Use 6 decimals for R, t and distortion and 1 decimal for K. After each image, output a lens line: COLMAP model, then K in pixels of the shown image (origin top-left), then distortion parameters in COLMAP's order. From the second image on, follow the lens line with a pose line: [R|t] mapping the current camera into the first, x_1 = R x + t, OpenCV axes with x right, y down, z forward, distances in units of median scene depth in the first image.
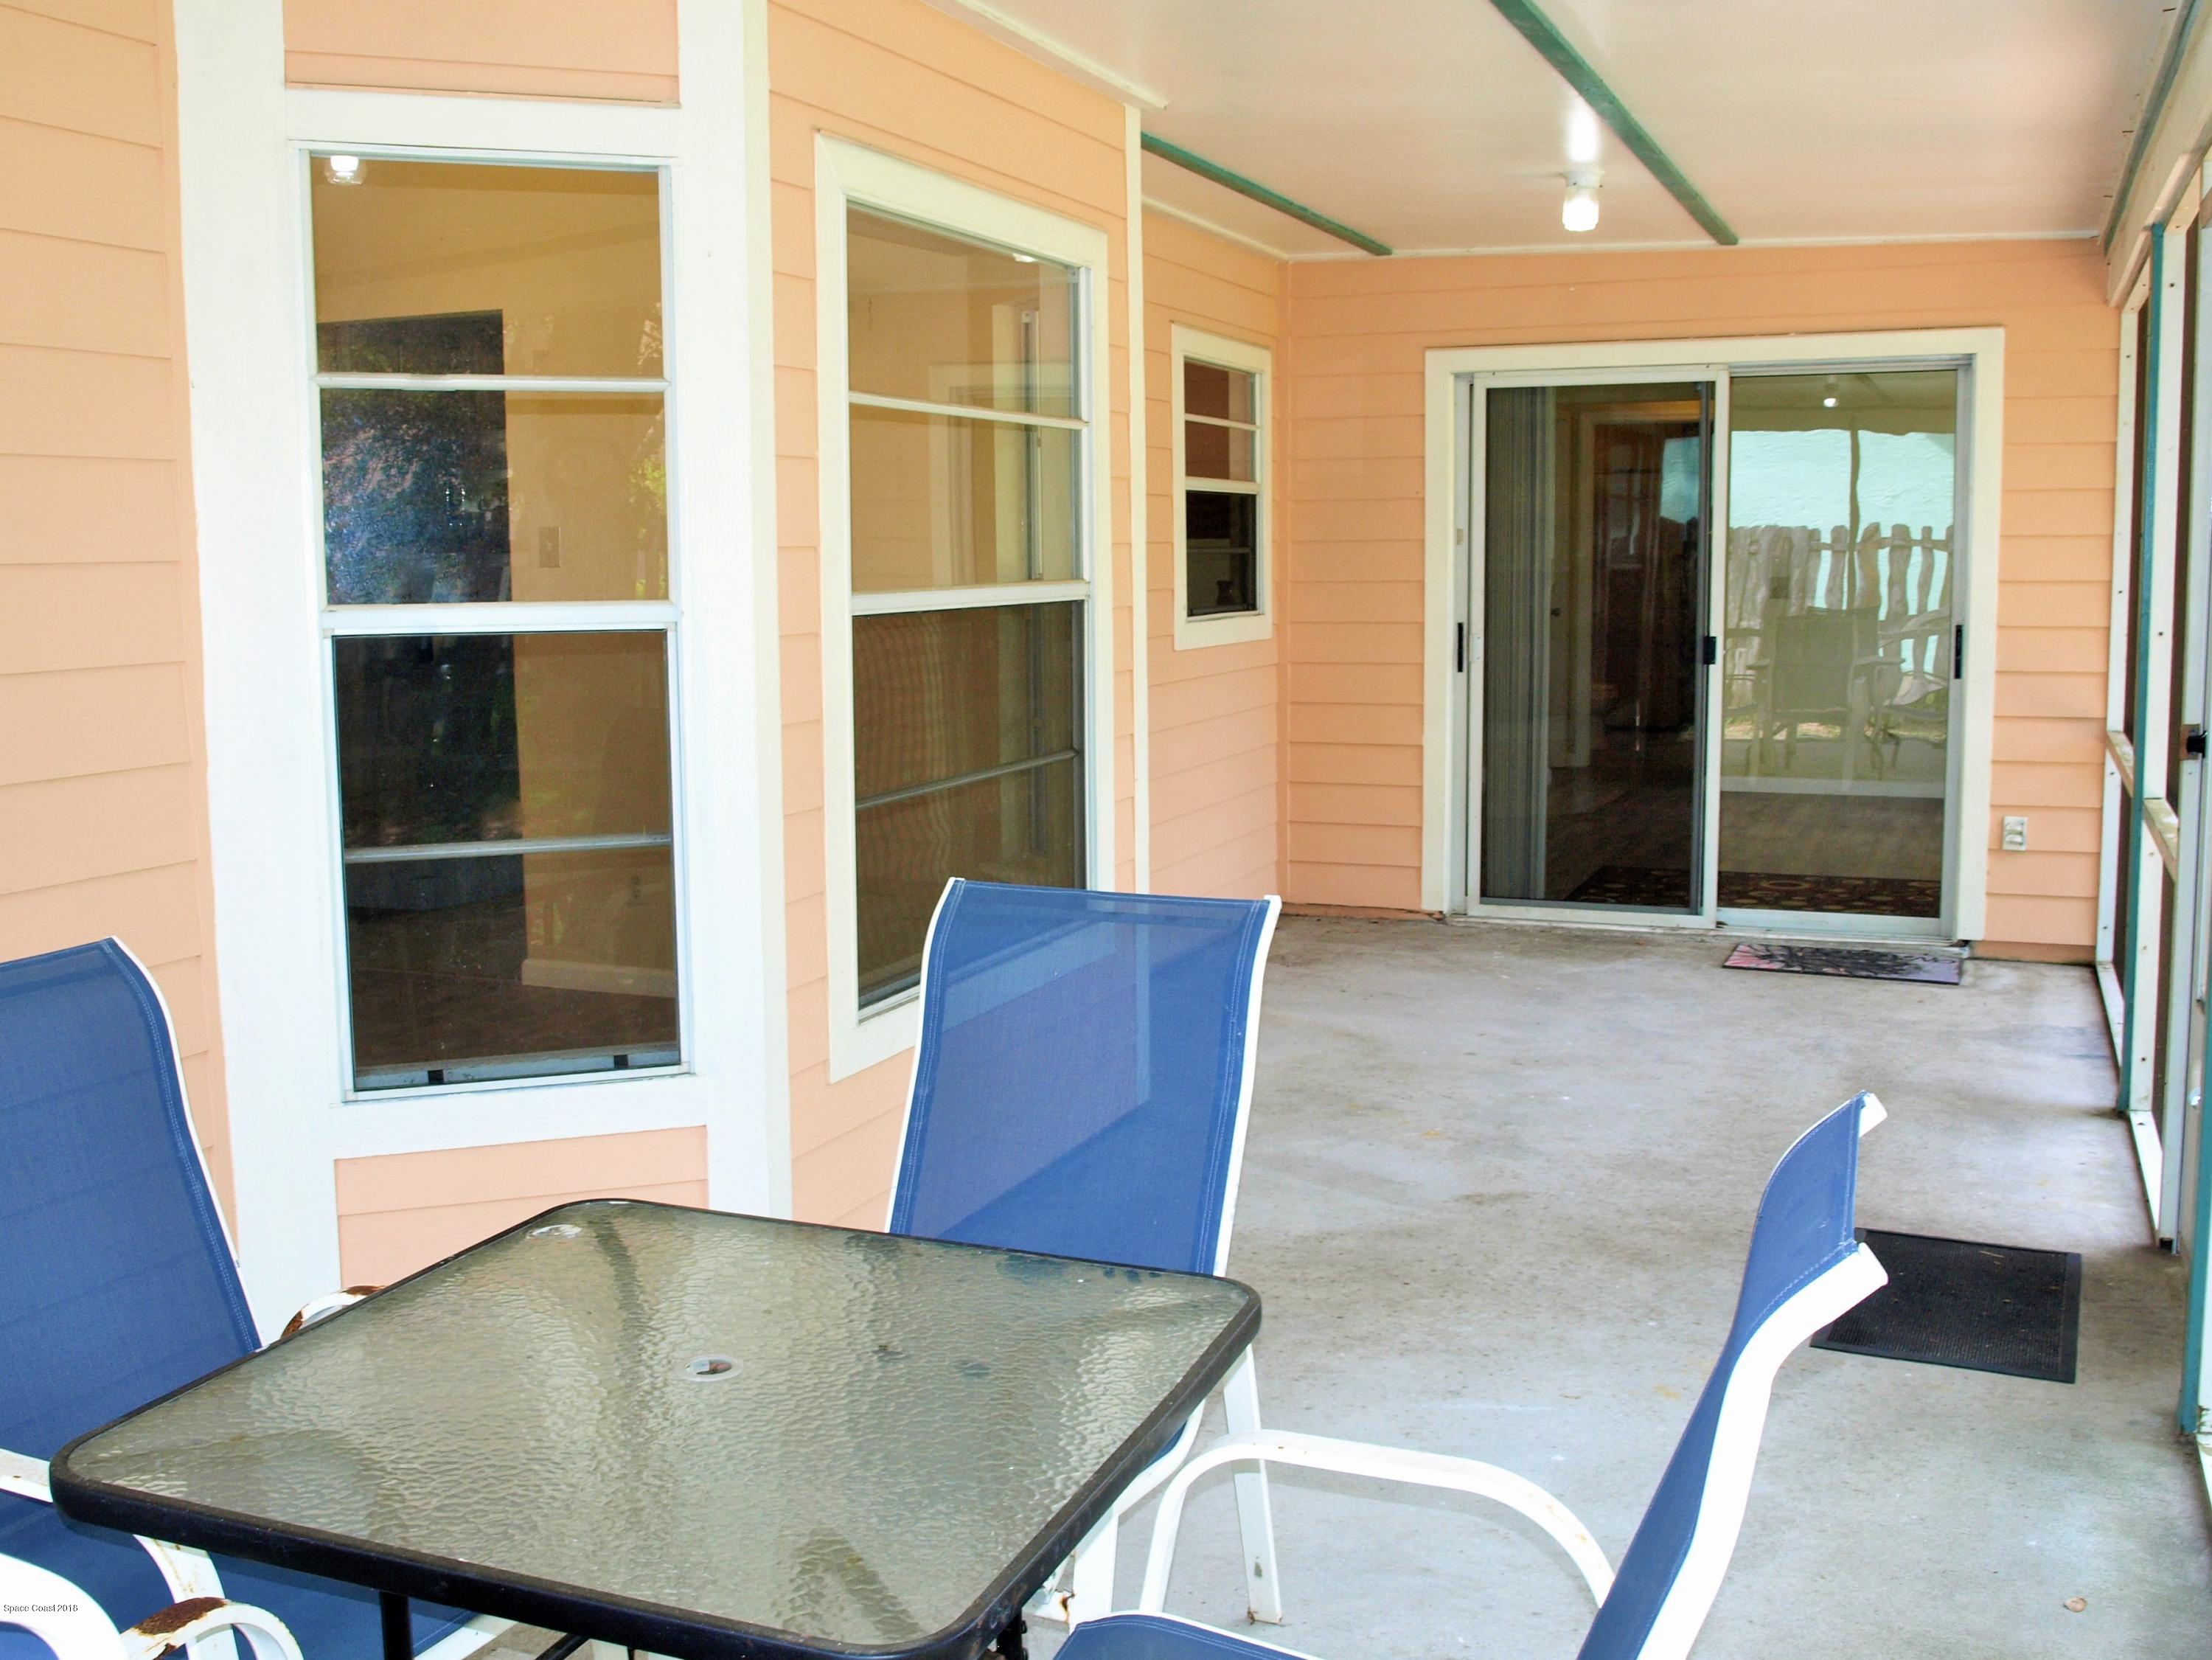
lens RADIAL K [[2263.9, 0, 1102.4], [0, 2263.9, 825.0], [0, 0, 1]] dist [-0.058756, 0.000000]
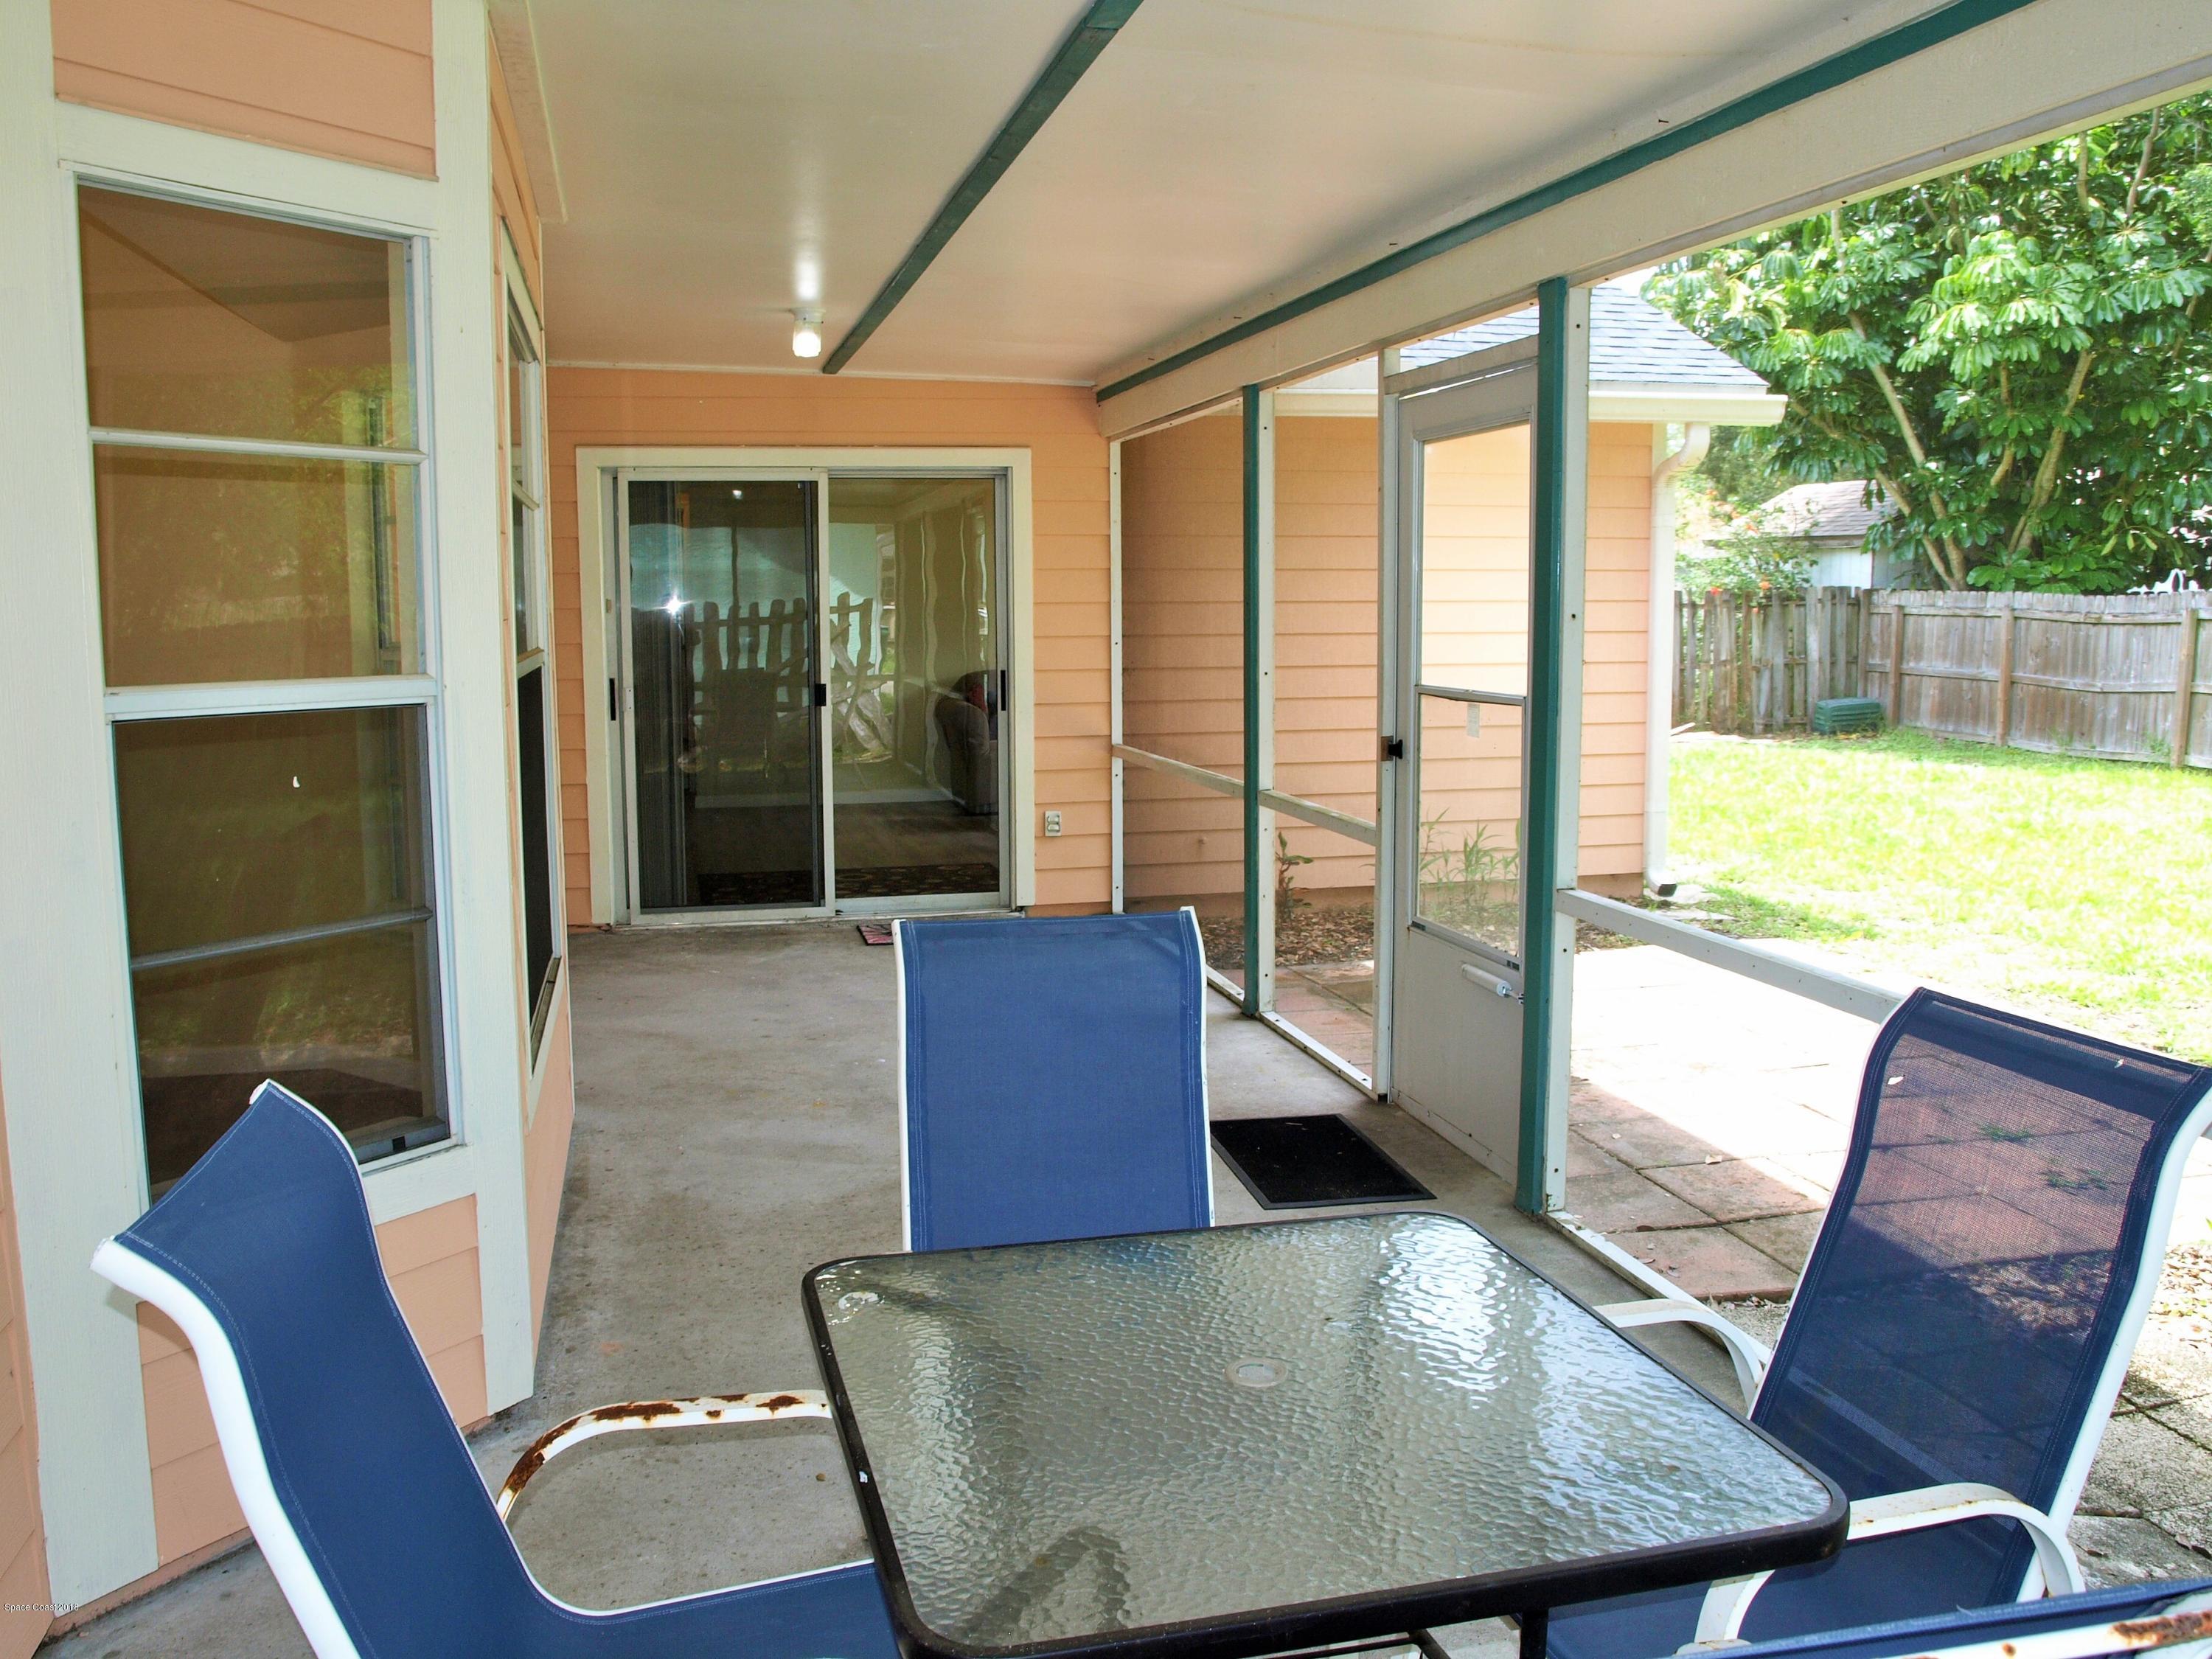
lens RADIAL K [[1820.7, 0, 1105.2], [0, 1820.7, 828.9], [0, 0, 1]] dist [-0.091240, 0.052844]
pose [[0.808461, -0.070296, 0.584336, -0.210808], [0.071846, 0.997204, 0.020562, -0.013368], [-0.584148, 0.025358, 0.811251, 0.093836]]
